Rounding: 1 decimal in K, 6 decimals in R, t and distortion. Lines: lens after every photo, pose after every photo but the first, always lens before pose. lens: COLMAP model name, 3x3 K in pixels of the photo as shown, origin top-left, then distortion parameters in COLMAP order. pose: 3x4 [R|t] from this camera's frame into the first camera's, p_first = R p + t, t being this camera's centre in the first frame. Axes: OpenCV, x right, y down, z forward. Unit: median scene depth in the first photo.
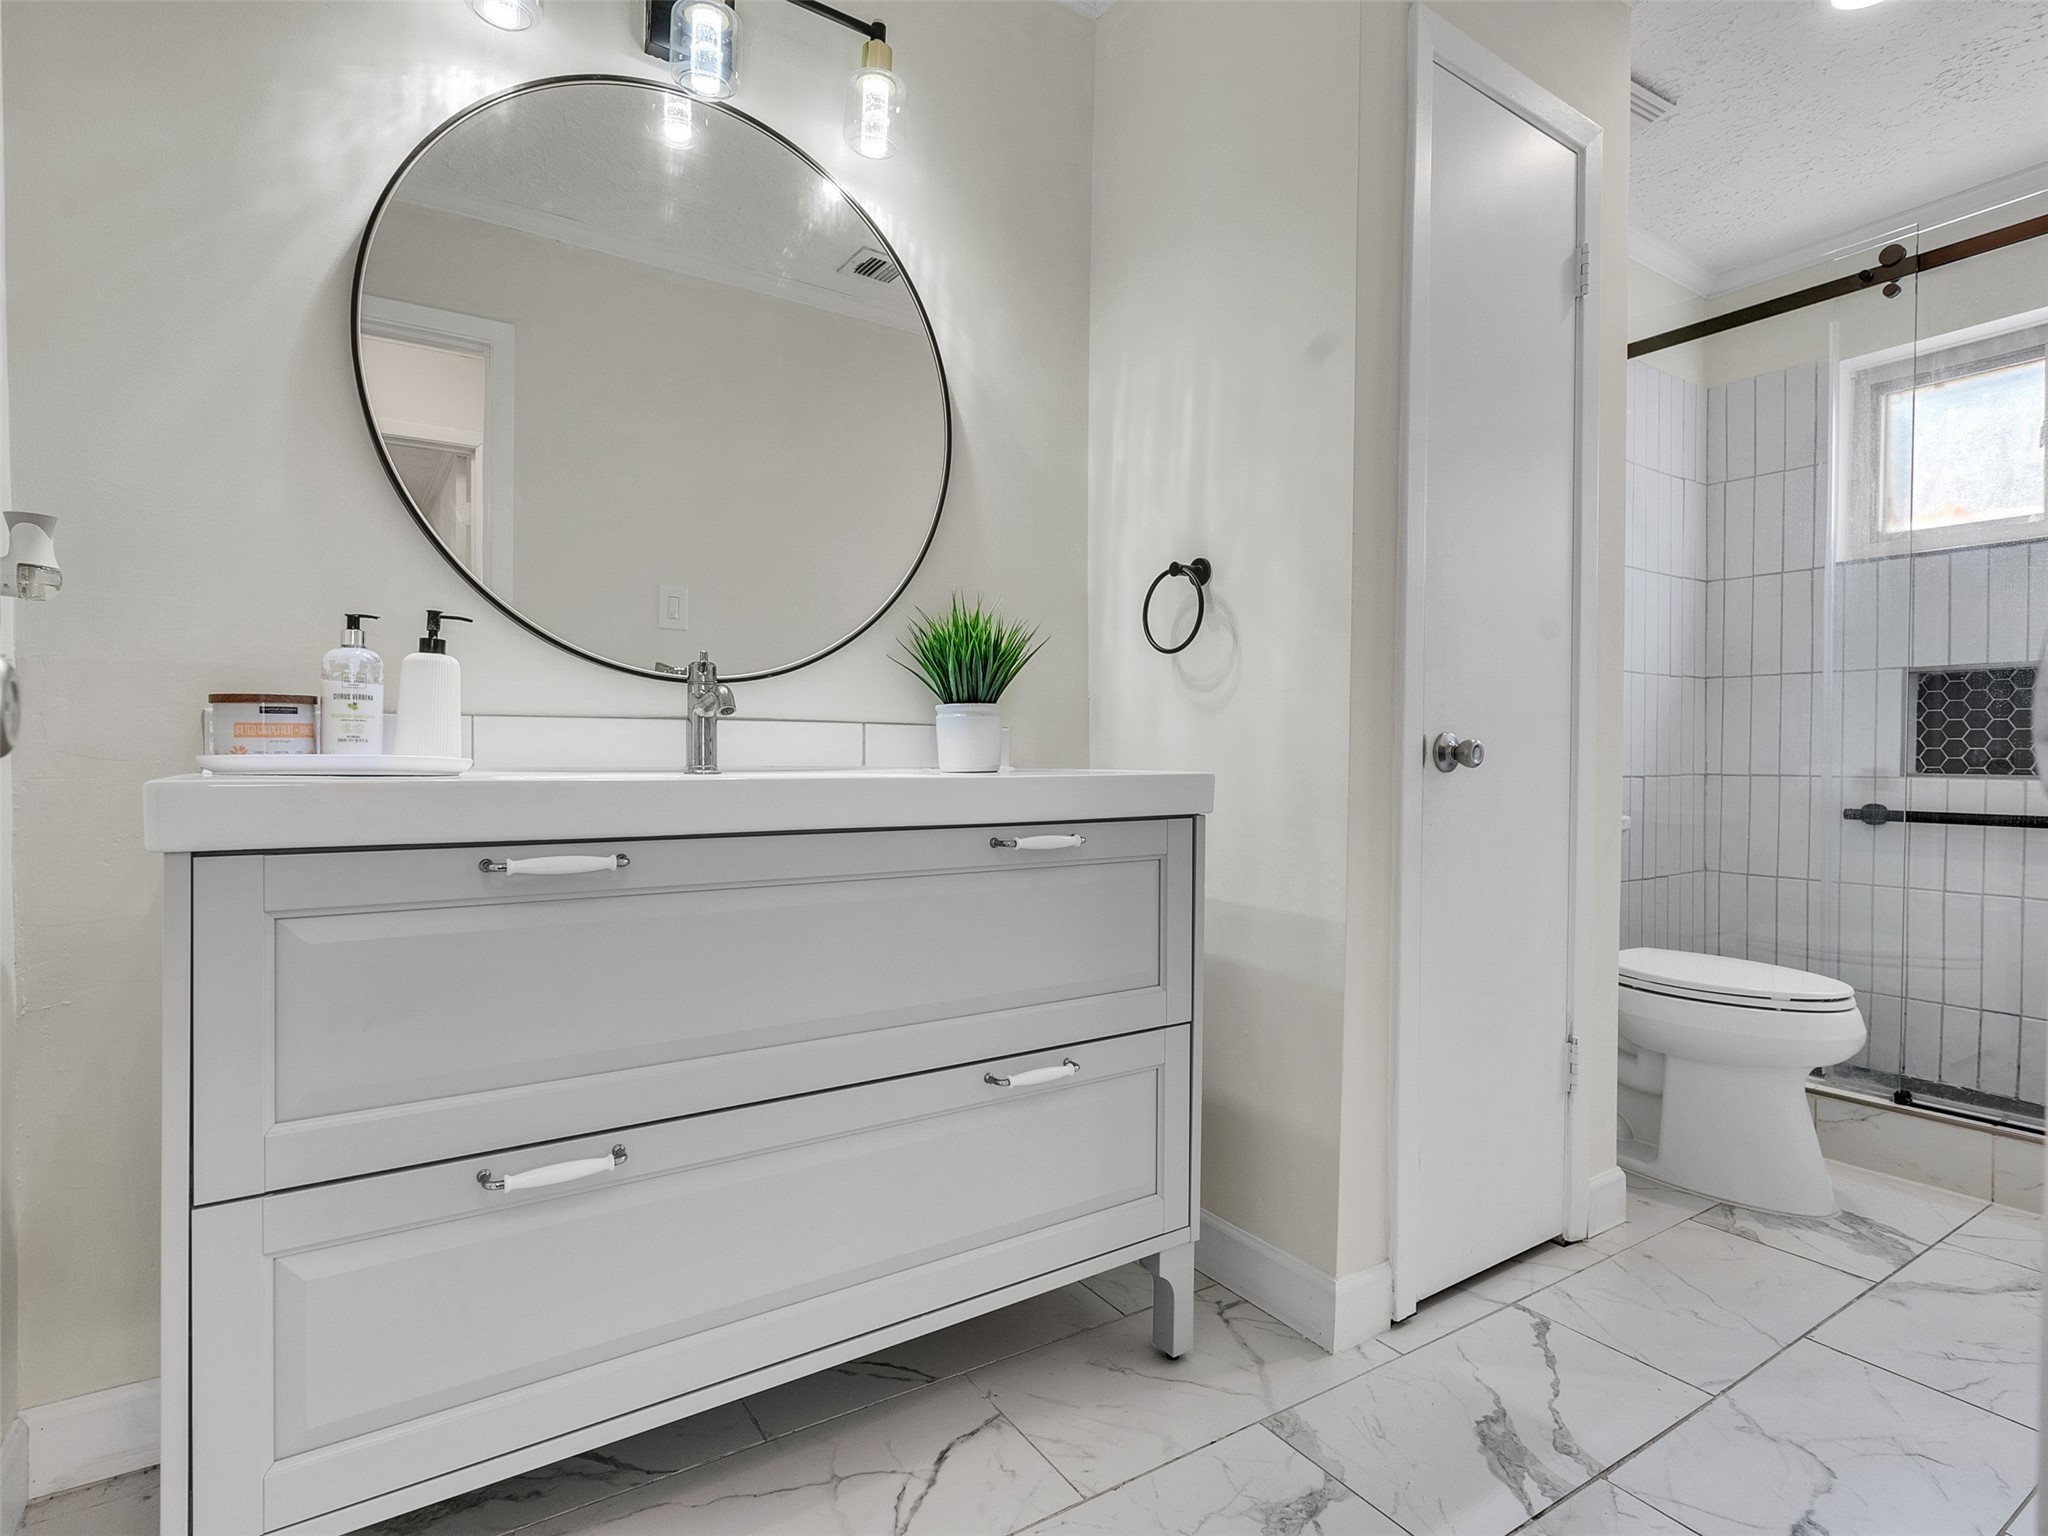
lens RADIAL K [[1047.2, 0, 992.6], [0, 1047.2, 768.8], [0, 0, 1]] dist [-0.010580, 0.006074]
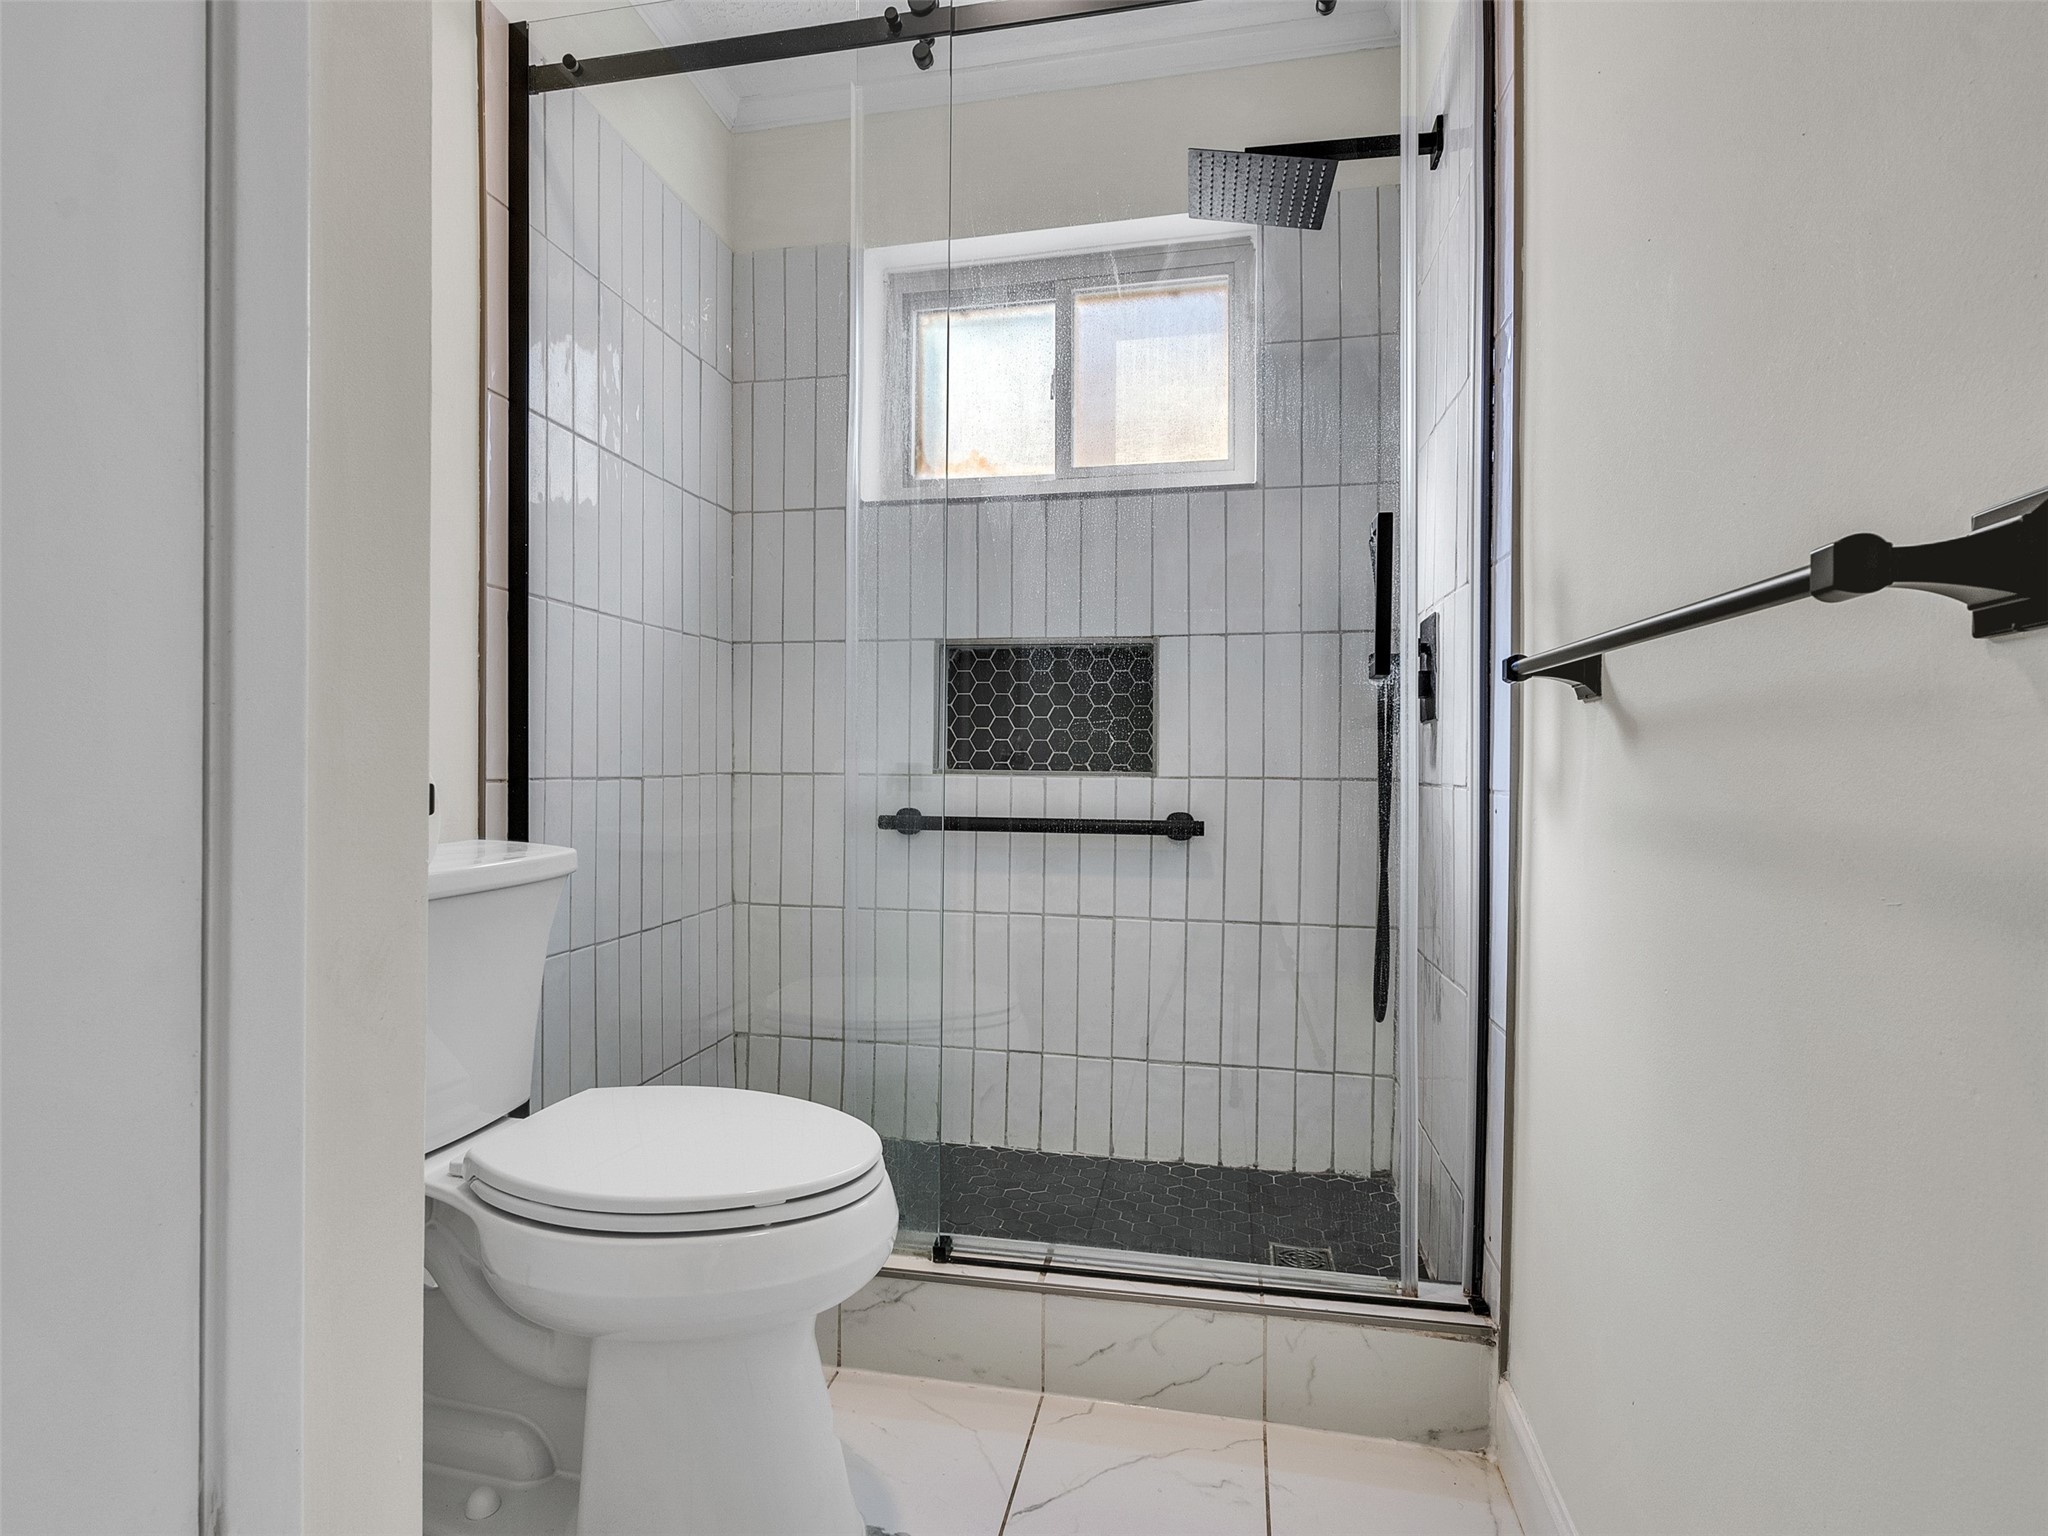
lens RADIAL K [[1047.2, 0, 1020.8], [0, 1047.2, 776.7], [0, 0, 1]] dist [-0.010580, 0.006074]
pose [[0.692268, 0.001057, 0.721640, 0.331969], [0.005953, 0.999957, -0.007175, 0.016121], [-0.721616, 0.009262, 0.692231, 0.389153]]
